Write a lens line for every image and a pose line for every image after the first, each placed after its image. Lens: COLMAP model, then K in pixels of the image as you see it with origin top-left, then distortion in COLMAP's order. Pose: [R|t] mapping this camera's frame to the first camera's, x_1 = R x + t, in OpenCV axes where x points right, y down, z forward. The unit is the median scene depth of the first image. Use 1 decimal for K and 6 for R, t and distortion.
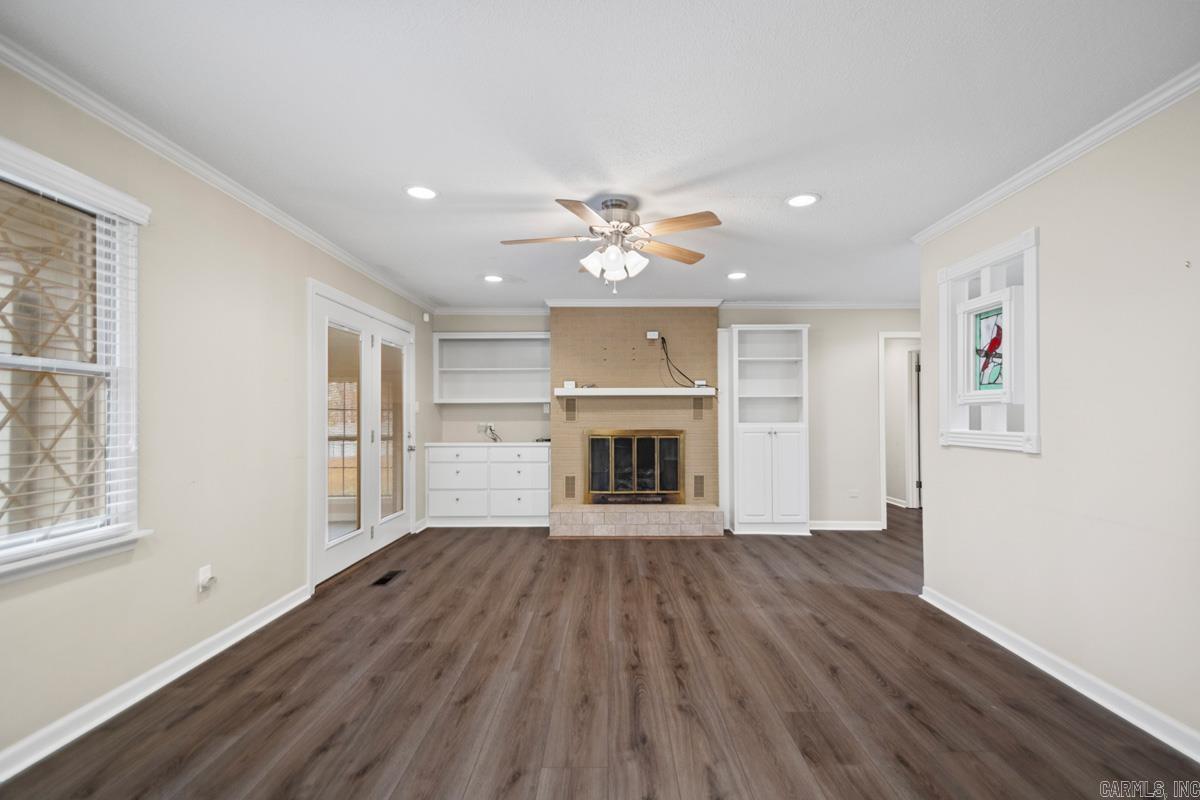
lens RADIAL K [[553.6, 0, 601.6], [0, 553.6, 410.0], [0, 0, 1]] dist [0.014074, -0.005141]
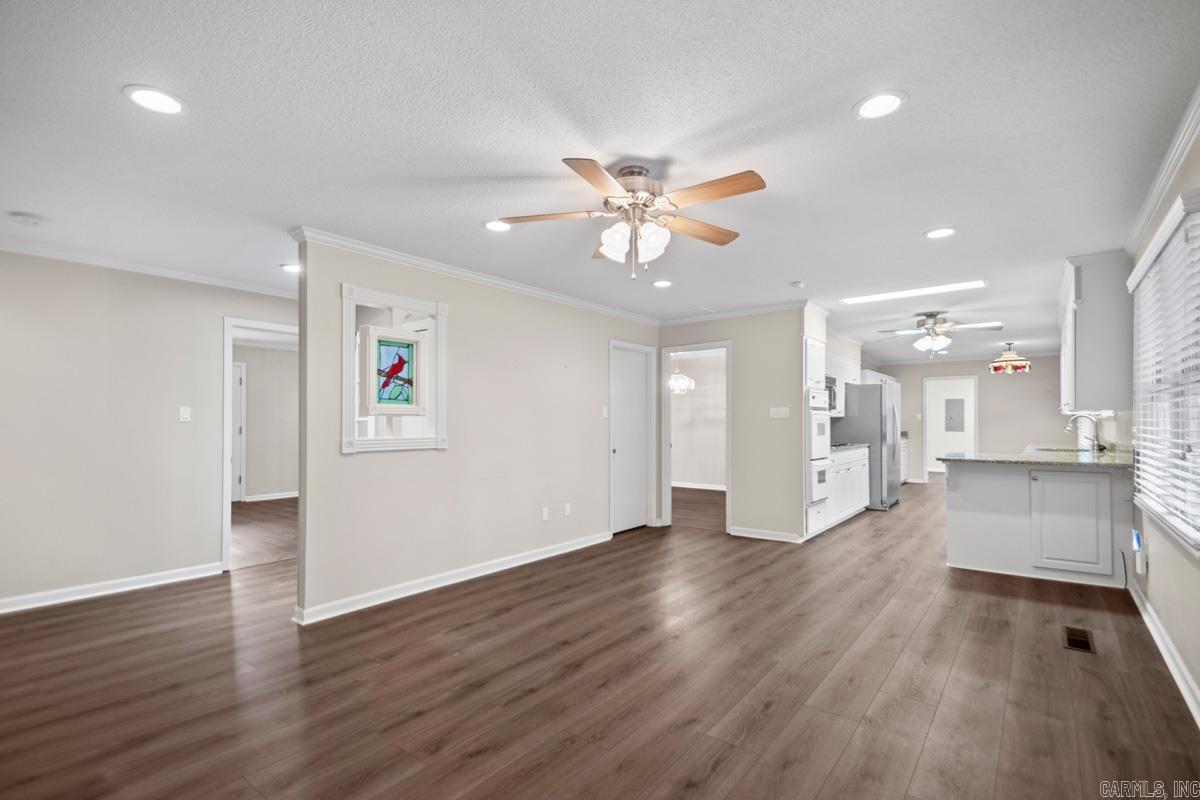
lens RADIAL K [[553.6, 0, 618.8], [0, 553.6, 416.8], [0, 0, 1]] dist [0.014074, -0.005141]
pose [[-0.809351, 0.010214, 0.587237, -0.446085], [-0.000576, 0.999835, -0.018183, 0.014442], [-0.587325, -0.015054, -0.809211, 1.681553]]
